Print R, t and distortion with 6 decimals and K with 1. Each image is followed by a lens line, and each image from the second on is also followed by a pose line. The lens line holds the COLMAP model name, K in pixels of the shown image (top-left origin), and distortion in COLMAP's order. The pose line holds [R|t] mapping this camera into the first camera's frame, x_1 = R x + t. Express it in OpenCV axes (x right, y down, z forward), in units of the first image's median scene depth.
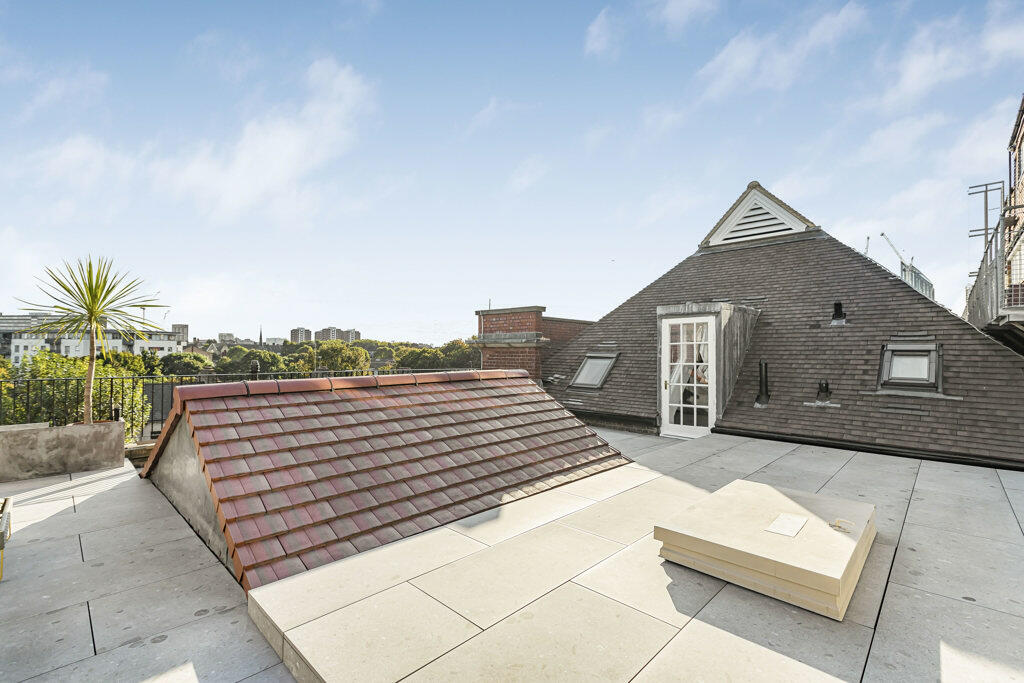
lens RADIAL K [[461.7, 0, 512.0], [0, 461.7, 343.6], [0, 0, 1]] dist [0.002123, 0.000110]
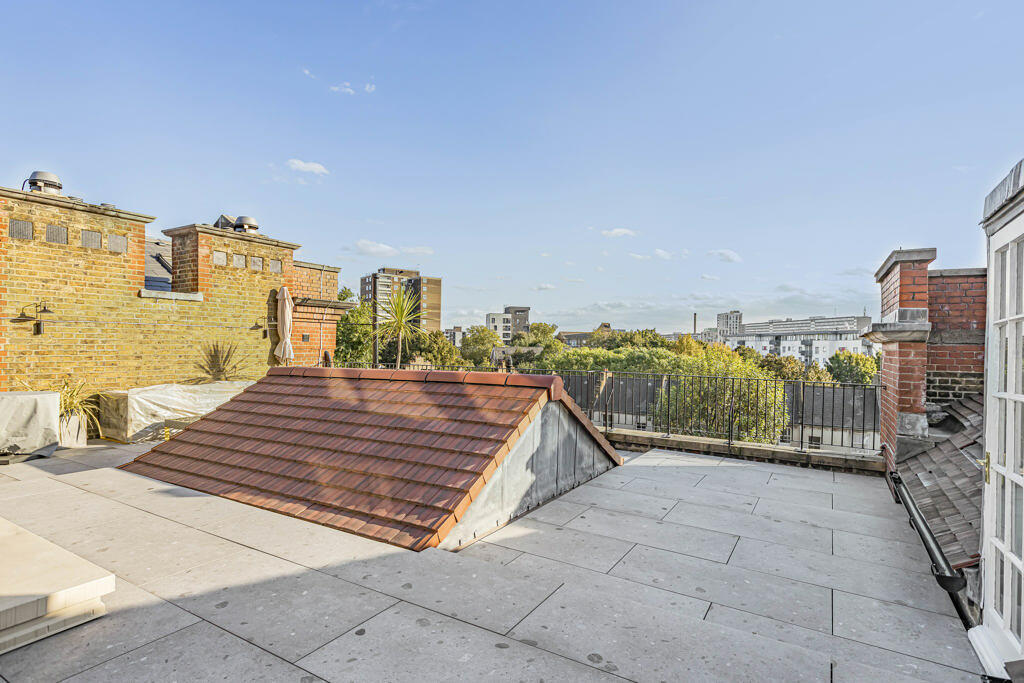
lens RADIAL K [[528.2, 0, 511.5], [0, 528.2, 346.4], [0, 0, 1]] dist [-0.003834, -0.000277]
pose [[0.221705, -0.002904, -0.975109, 0.461669], [0.006550, 0.999977, -0.001489, 0.009672], [0.975092, -0.006057, 0.221719, 0.506652]]
